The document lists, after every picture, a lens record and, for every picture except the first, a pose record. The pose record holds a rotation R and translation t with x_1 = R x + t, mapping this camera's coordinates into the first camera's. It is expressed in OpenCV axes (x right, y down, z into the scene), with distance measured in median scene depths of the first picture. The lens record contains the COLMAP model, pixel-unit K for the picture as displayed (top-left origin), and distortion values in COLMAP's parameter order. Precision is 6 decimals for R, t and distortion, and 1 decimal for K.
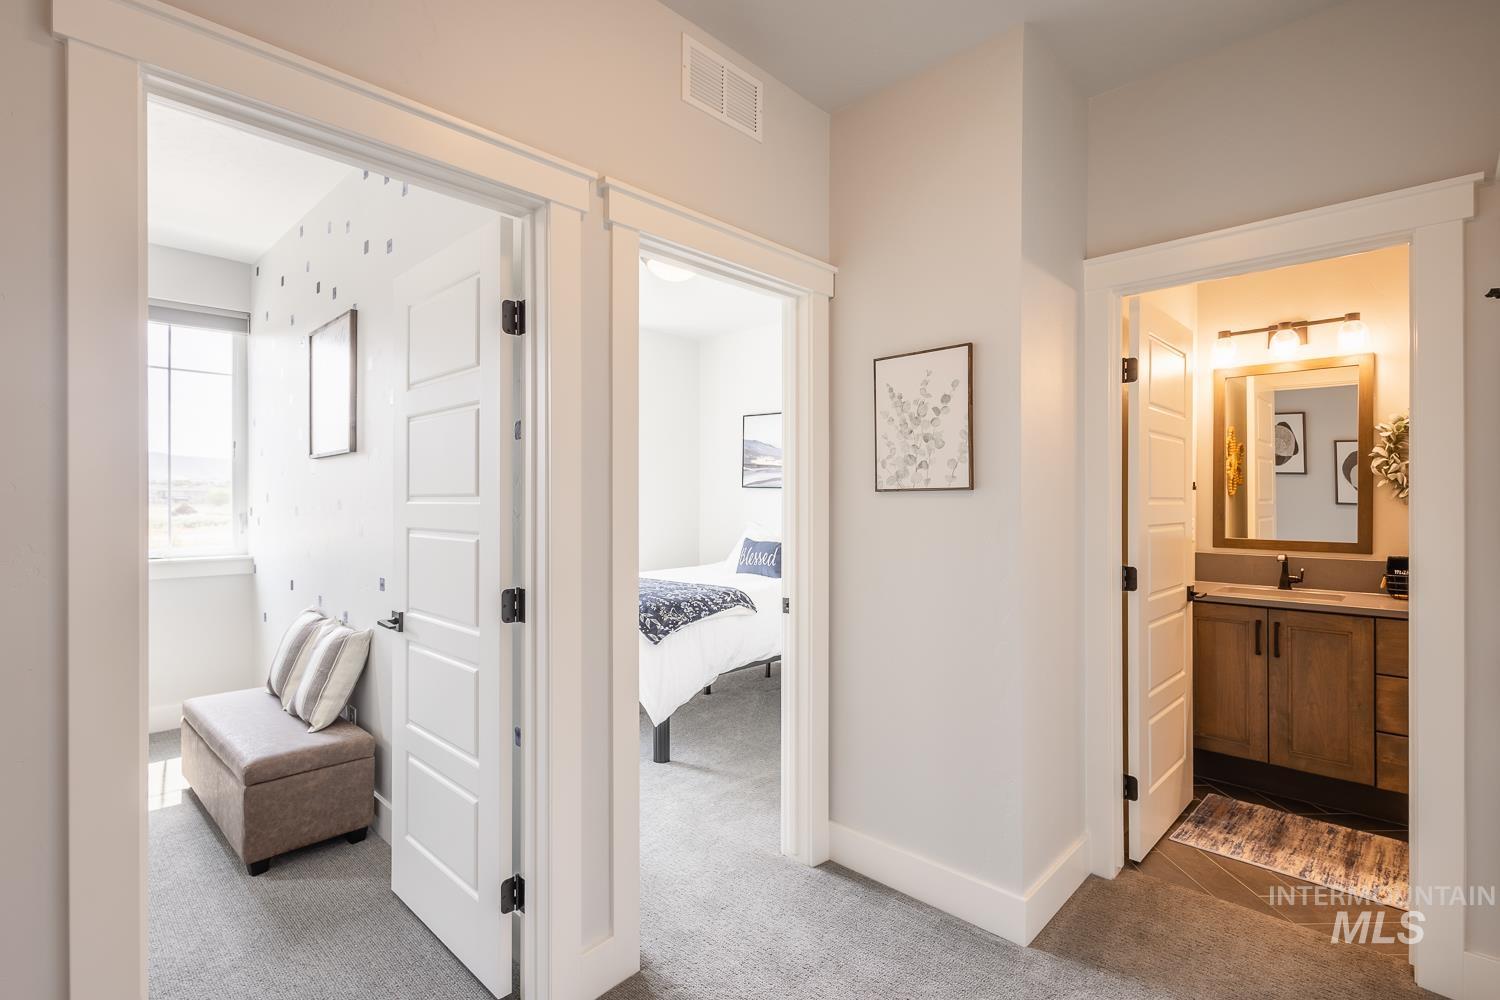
lens RADIAL K [[698.6, 0, 755.2], [0, 698.6, 502.8], [0, 0, 1]] dist [0.010660, -0.003251]
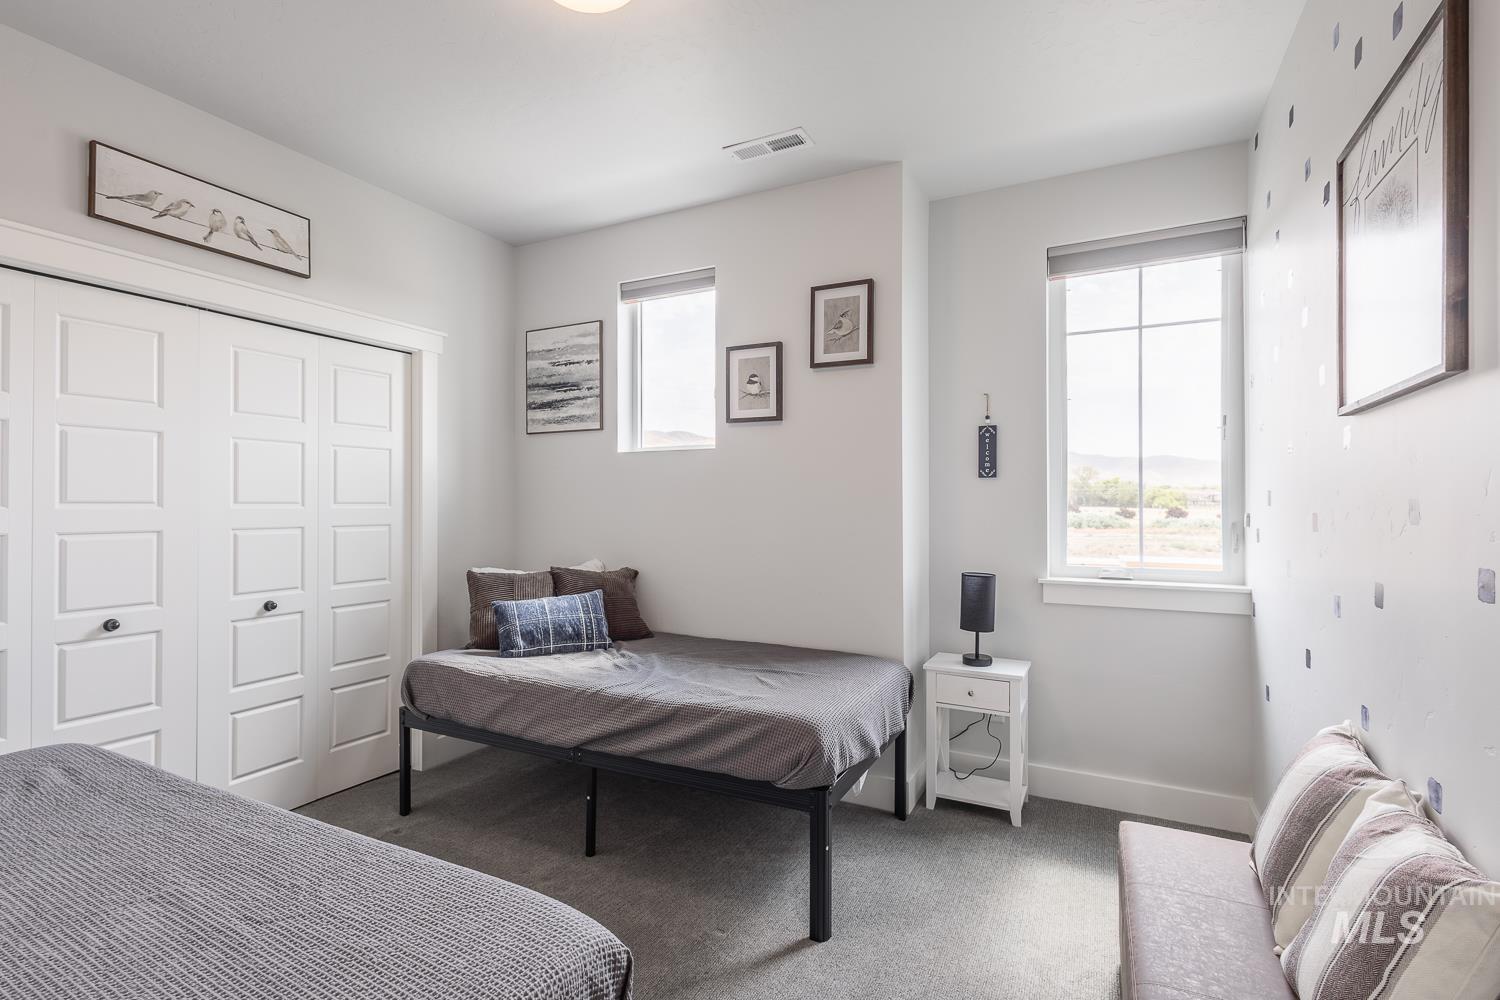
lens RADIAL K [[698.6, 0, 751.0], [0, 698.6, 502.6], [0, 0, 1]] dist [0.010660, -0.003251]
pose [[0.282324, -0.006221, -0.959299, -0.247735], [0.002791, 0.999980, -0.005664, -0.001333], [0.959315, -0.001078, 0.282336, 0.411916]]
